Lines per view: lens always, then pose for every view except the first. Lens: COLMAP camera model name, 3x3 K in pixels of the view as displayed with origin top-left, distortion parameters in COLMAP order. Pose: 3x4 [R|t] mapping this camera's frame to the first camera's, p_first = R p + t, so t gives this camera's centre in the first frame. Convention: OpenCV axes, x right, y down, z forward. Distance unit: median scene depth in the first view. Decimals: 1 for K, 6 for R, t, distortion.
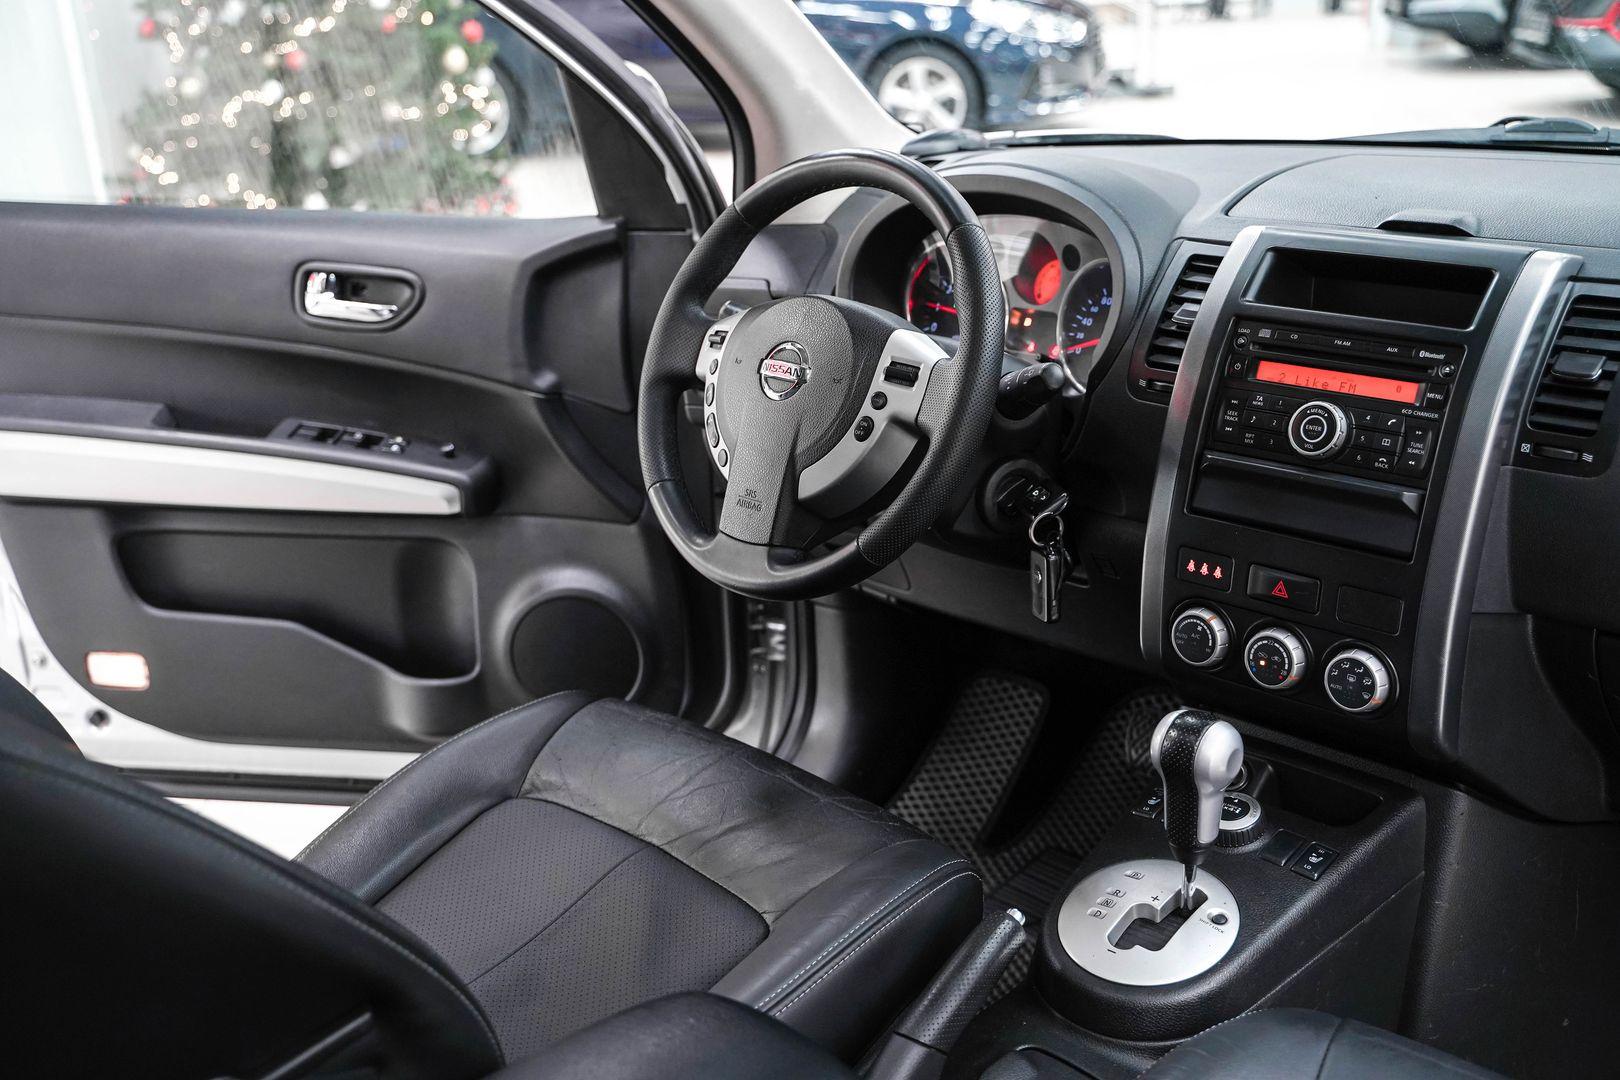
lens RADIAL K [[1714.2, 0, 810.0], [0, 1714.2, 540.0], [0, 0, 1]] dist [-0.023894, 0.057052]
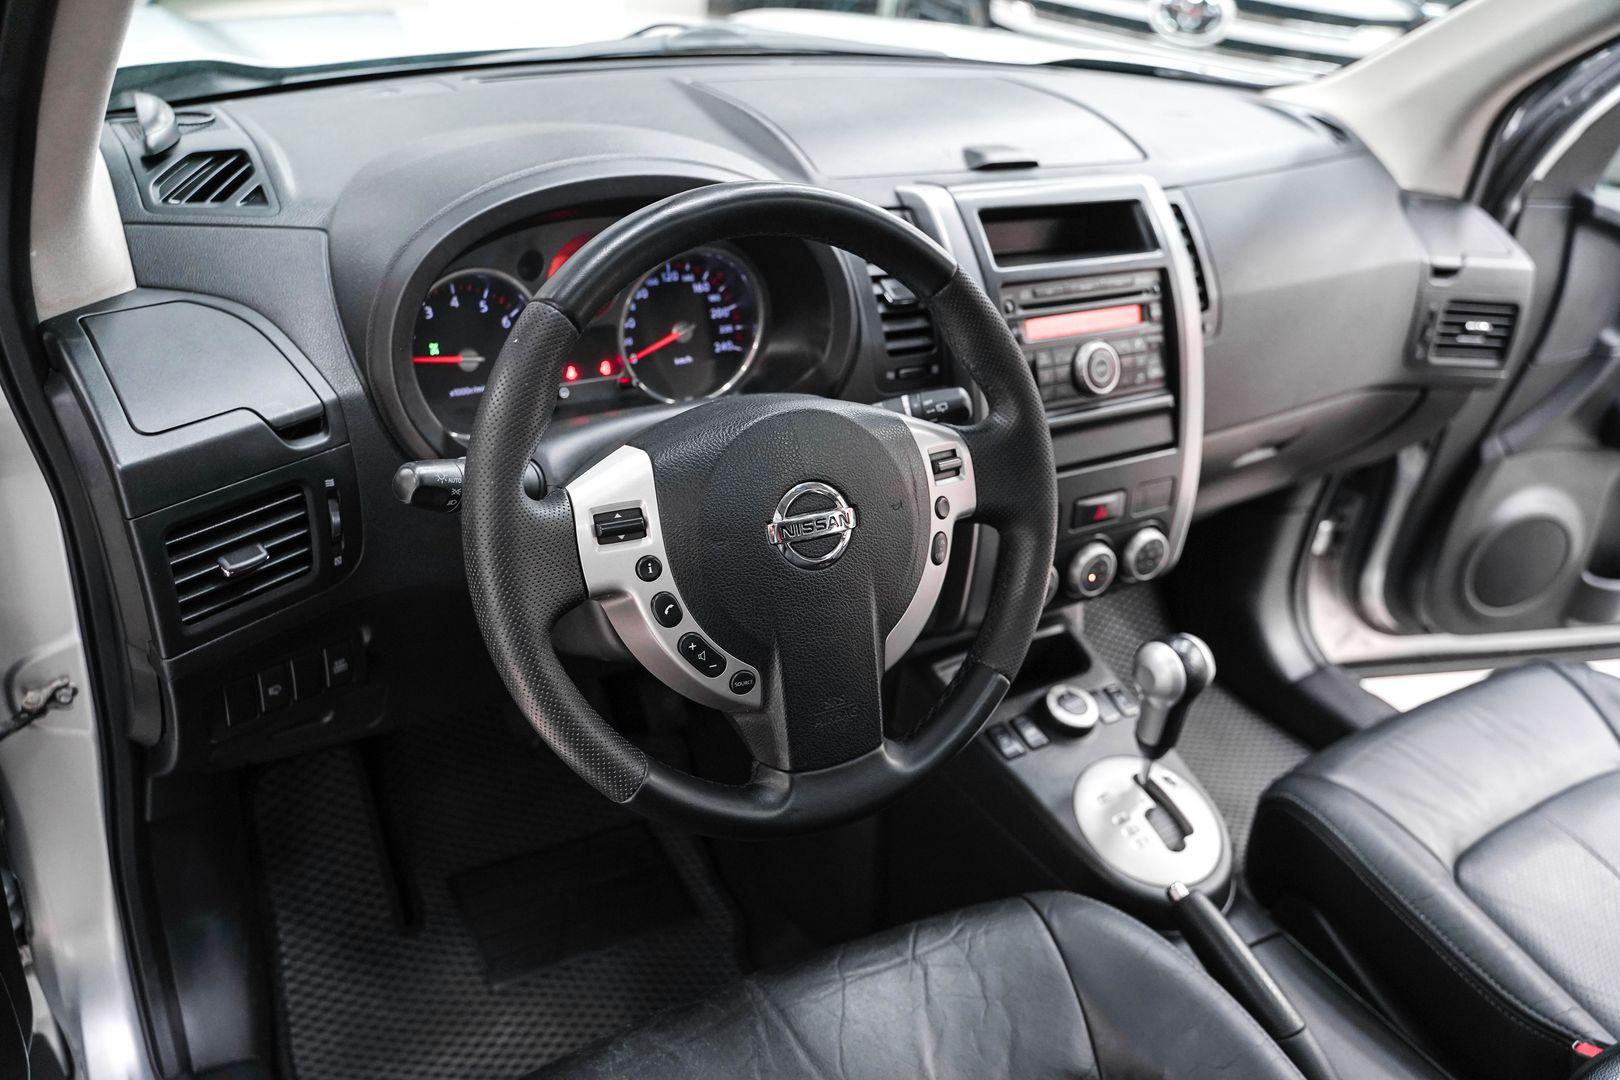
lens RADIAL K [[1314.7, 0, 810.0], [0, 1314.7, 540.0], [0, 0, 1]] dist [-0.122837, 0.099952]
pose [[0.236057, -0.431722, 0.870571, -0.463880], [0.211313, 0.897256, 0.387657, -0.289011], [-0.948485, 0.092454, 0.303032, 0.807440]]
